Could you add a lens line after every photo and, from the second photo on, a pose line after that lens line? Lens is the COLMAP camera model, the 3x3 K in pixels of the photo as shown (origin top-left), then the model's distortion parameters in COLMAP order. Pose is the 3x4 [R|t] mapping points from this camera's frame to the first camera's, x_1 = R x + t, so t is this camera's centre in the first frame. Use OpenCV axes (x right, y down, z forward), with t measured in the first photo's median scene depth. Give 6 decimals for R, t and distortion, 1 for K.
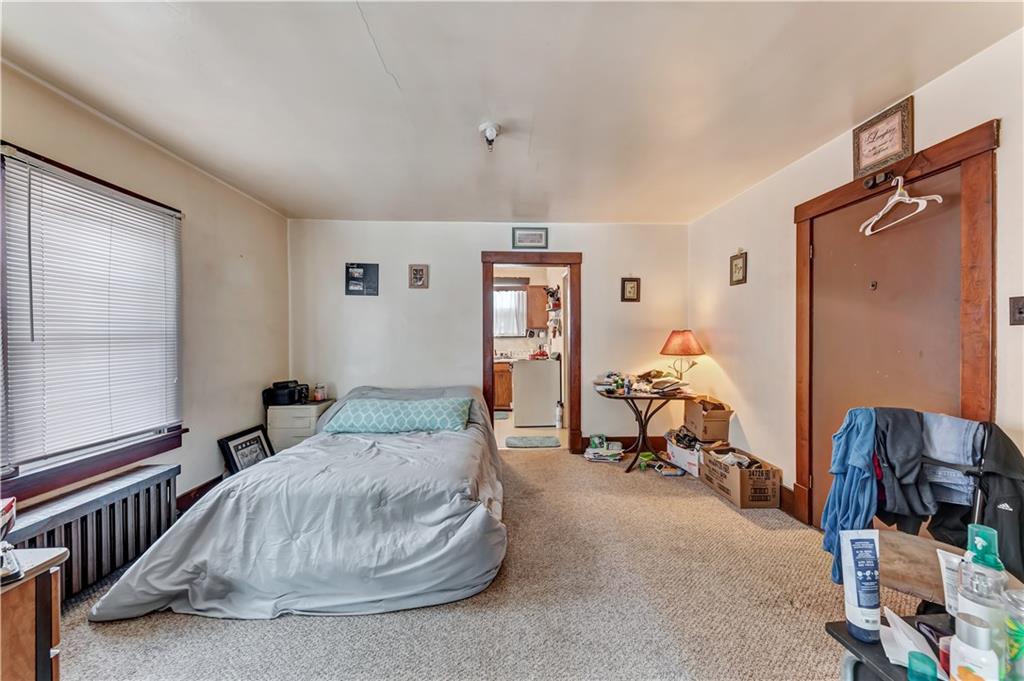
lens RADIAL K [[357.8, 0, 517.9], [0, 357.8, 340.5], [0, 0, 1]] dist [0.000958, 0.000026]
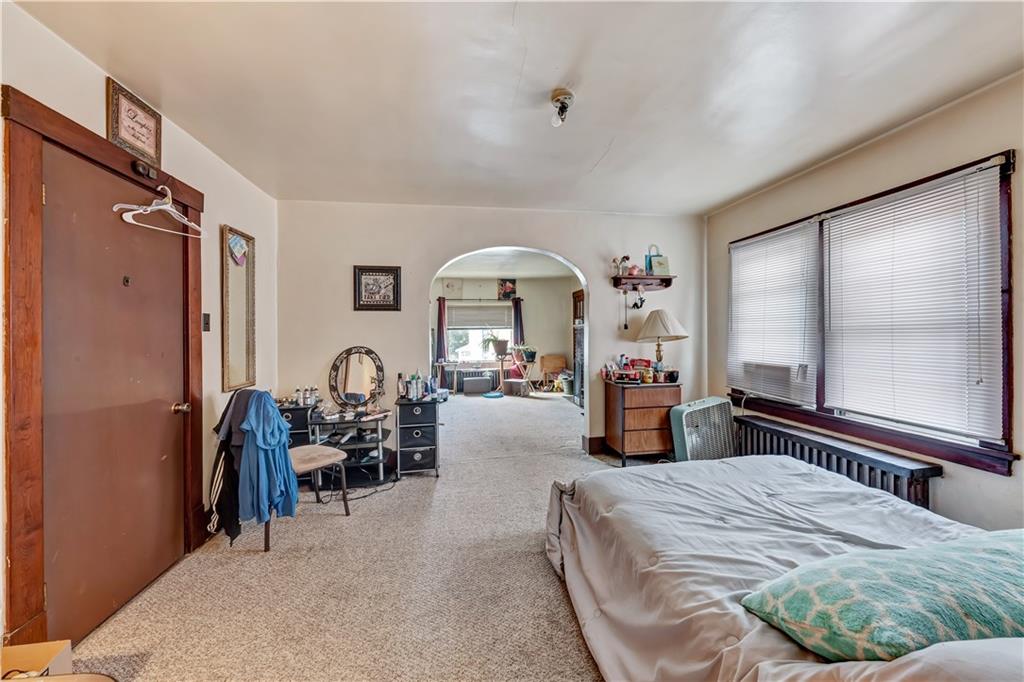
lens RADIAL K [[364.8, 0, 510.8], [0, 364.8, 335.1], [0, 0, 1]] dist [0.000792, 0.000032]
pose [[-0.995481, 0.016665, -0.093483, 0.097631], [0.015438, 0.999785, 0.013829, -0.012848], [0.093693, 0.012323, -0.995525, 1.311147]]
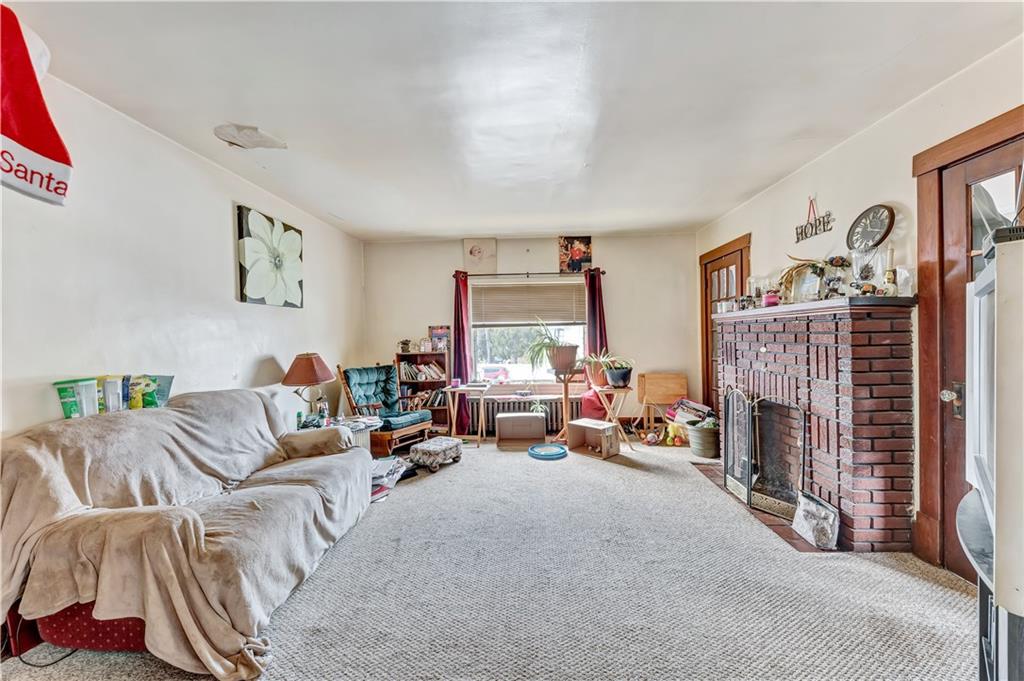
lens RADIAL K [[387.1, 0, 518.6], [0, 387.1, 337.4], [0, 0, 1]] dist [0.008526, -0.000194]
pose [[-0.995765, 0.024751, 0.088542, -0.034752], [0.026336, 0.999512, 0.016777, -0.003063], [-0.088084, 0.019038, -0.995931, 0.218835]]
